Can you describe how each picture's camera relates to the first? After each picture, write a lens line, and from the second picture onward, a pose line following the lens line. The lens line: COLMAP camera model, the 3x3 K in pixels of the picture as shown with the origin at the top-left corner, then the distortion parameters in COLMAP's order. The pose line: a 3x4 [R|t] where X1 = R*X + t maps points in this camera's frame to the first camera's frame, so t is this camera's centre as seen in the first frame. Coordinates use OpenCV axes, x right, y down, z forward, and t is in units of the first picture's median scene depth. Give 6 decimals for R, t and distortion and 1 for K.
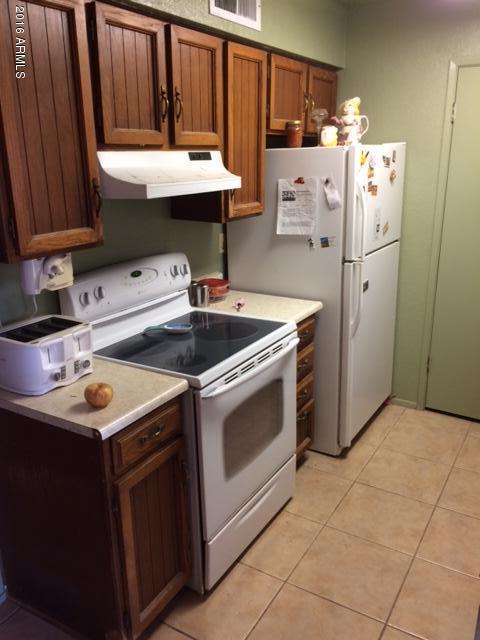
lens RADIAL K [[542.9, 0, 236.4], [0, 542.9, 316.5], [0, 0, 1]] dist [0.040535, -0.066235]
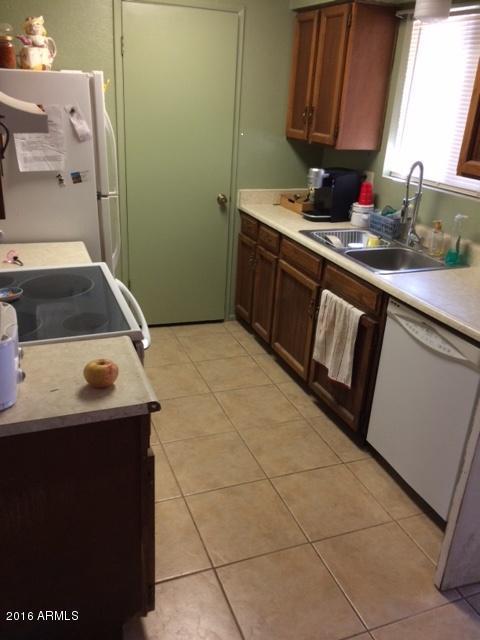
lens RADIAL K [[542.9, 0, 236.9], [0, 542.9, 321.6], [0, 0, 1]] dist [0.040535, -0.066235]
pose [[0.599706, -0.261946, 0.756133, -0.458024], [0.163264, 0.965082, 0.204844, -0.043928], [-0.783389, 0.000603, 0.621532, 0.193410]]
